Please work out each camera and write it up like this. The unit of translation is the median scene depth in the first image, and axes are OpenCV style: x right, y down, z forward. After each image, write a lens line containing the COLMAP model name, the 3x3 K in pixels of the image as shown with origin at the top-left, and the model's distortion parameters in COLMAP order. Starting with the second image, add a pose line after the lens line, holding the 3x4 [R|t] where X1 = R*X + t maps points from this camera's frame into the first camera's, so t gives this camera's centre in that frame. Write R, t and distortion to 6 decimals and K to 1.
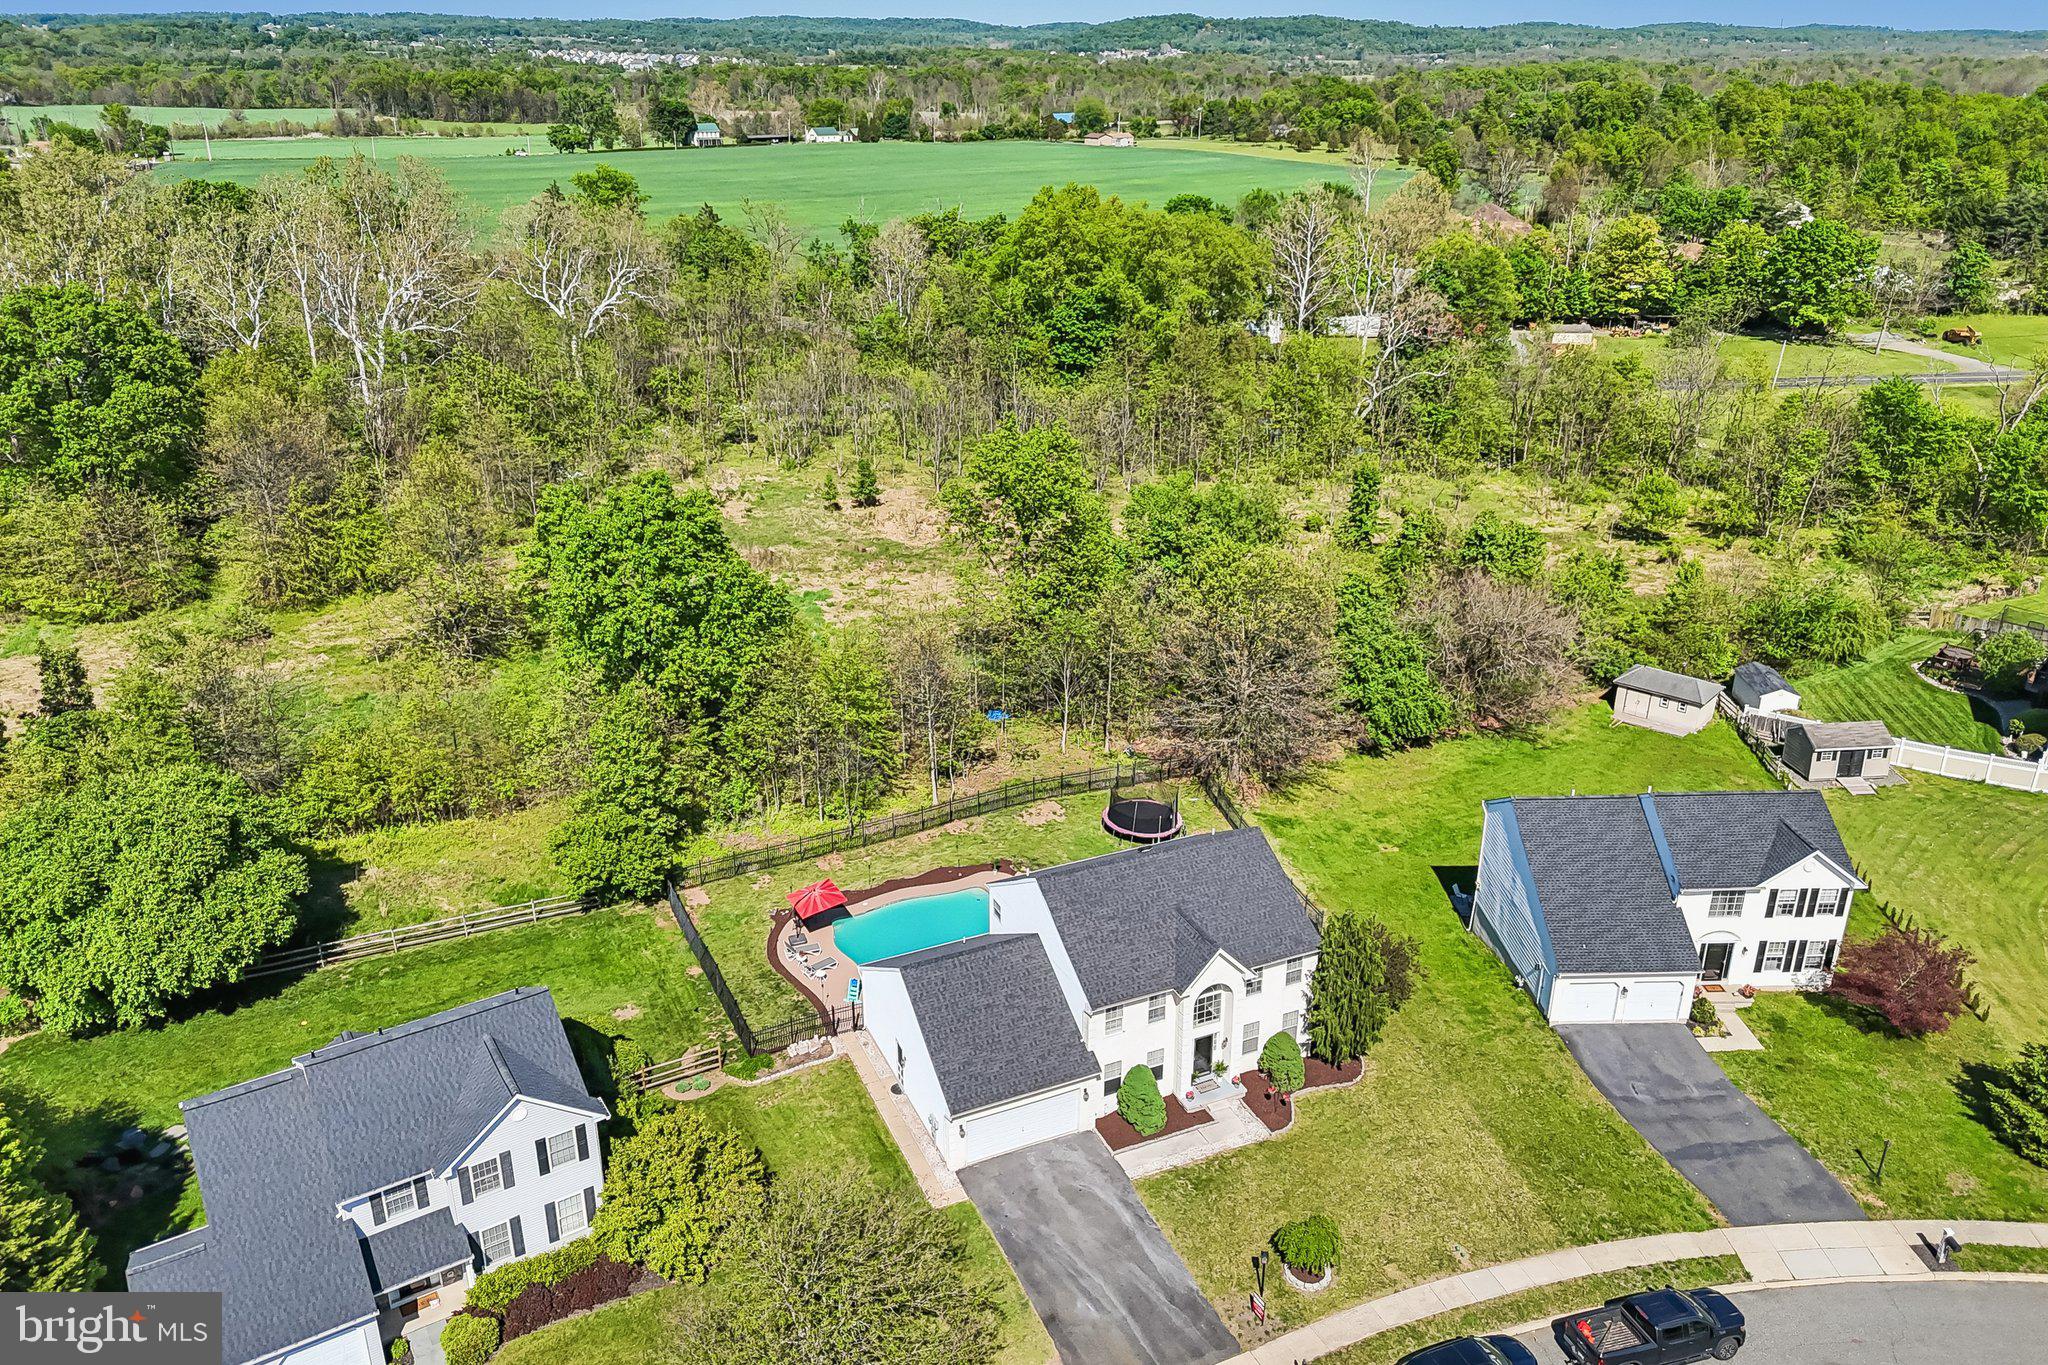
lens RADIAL K [[1504.7, 0, 1023.5], [0, 1504.7, 668.6], [0, 0, 1]] dist [0.069460, -0.062456]
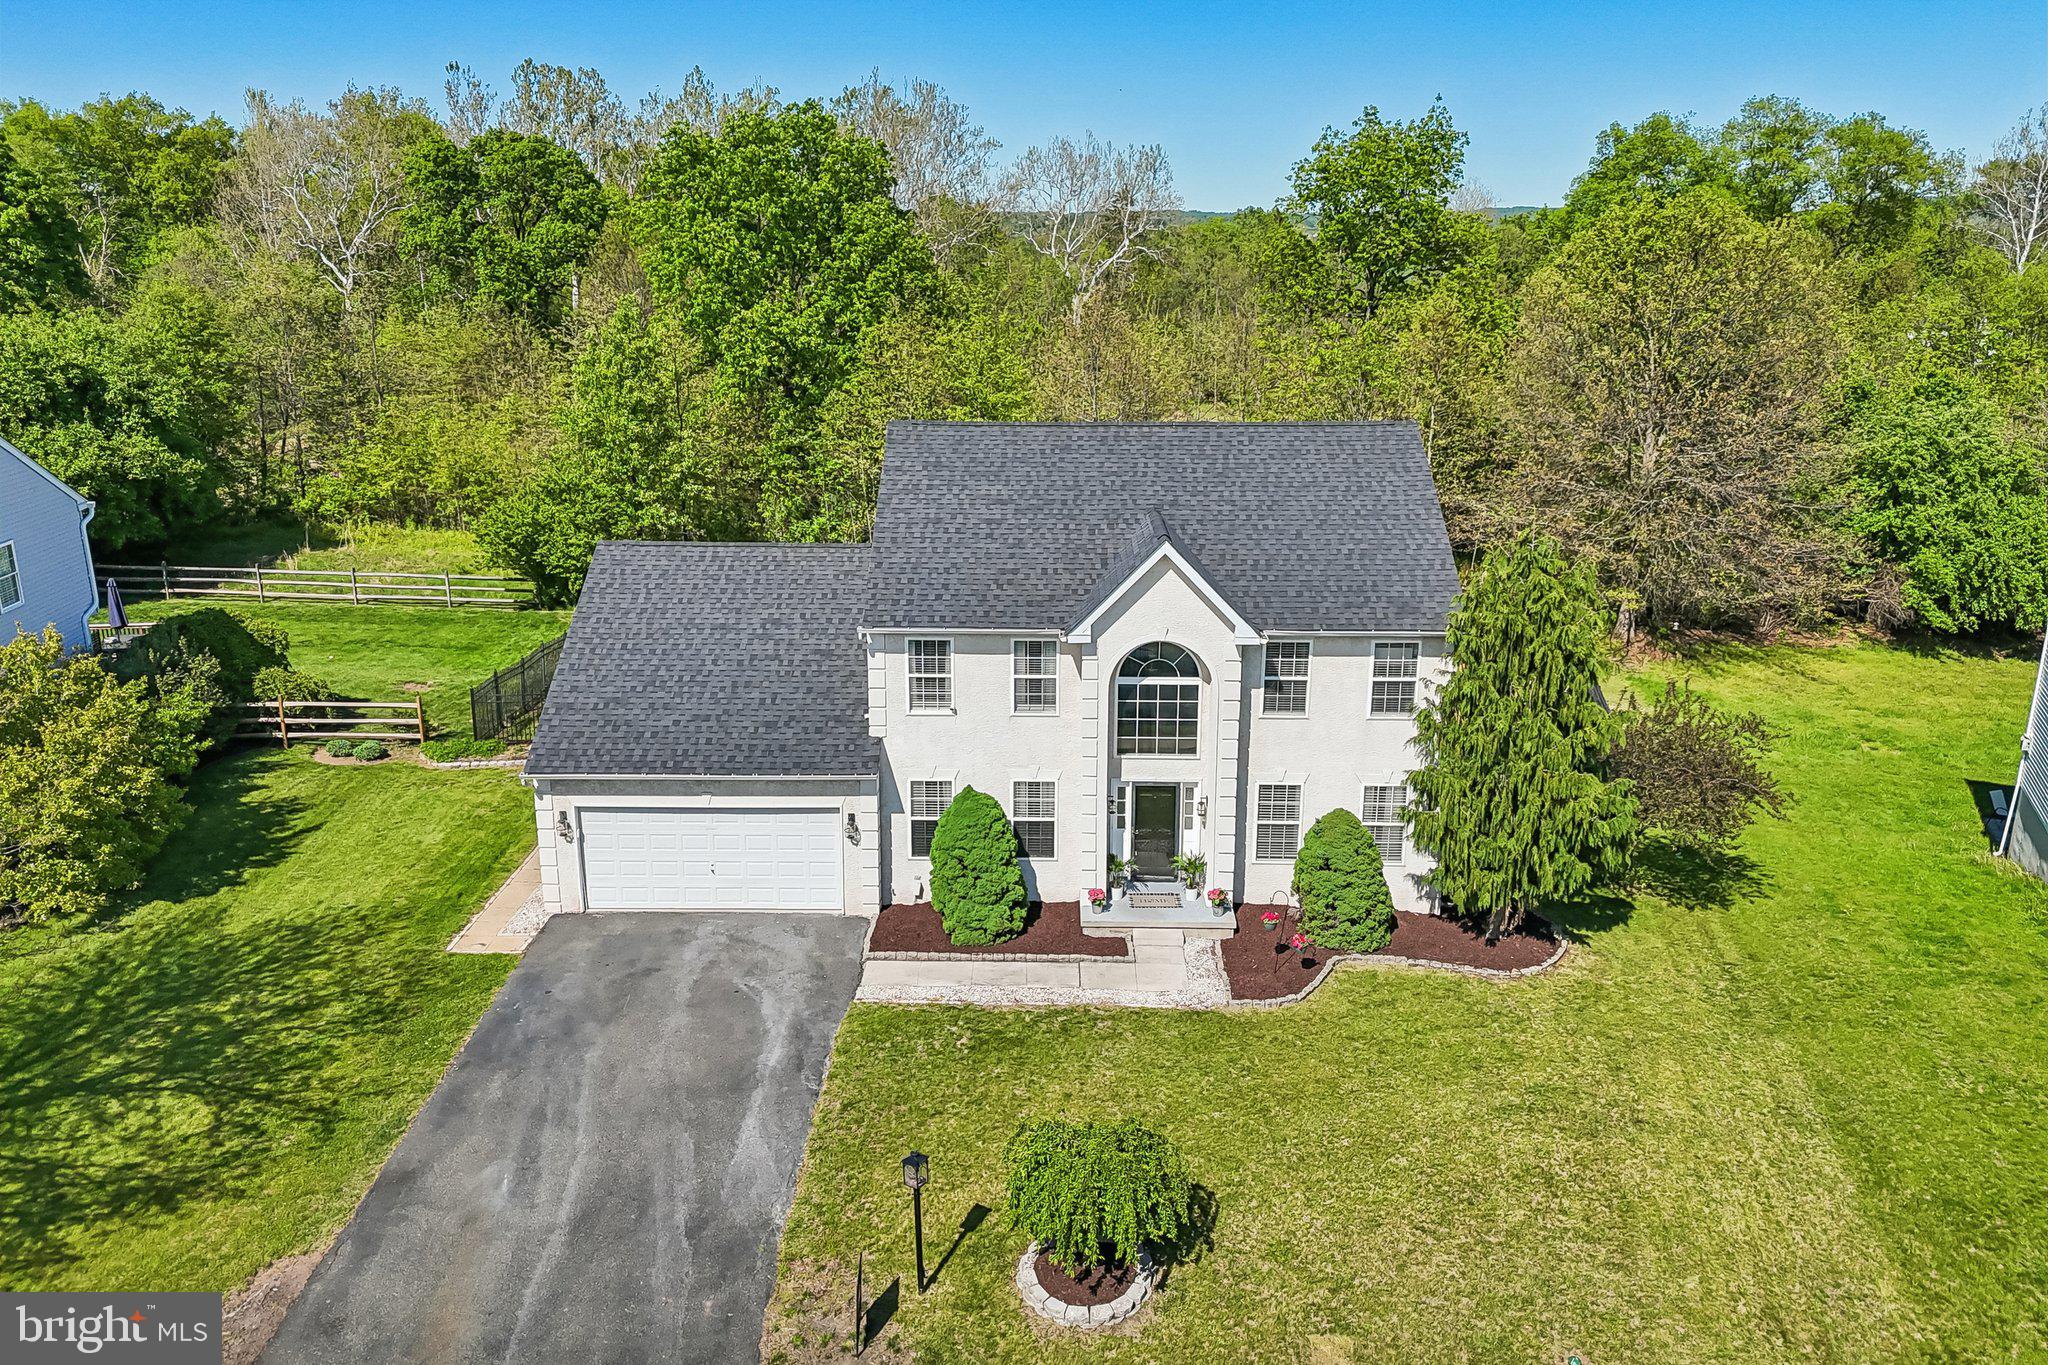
lens RADIAL K [[1504.7, 0, 1027.9], [0, 1504.7, 682.0], [0, 0, 1]] dist [0.069460, -0.062456]
pose [[0.902375, 0.123655, -0.412830, 0.207826], [-0.166463, 0.983614, -0.069238, 0.195595], [0.397504, 0.131199, 0.908173, 0.445963]]
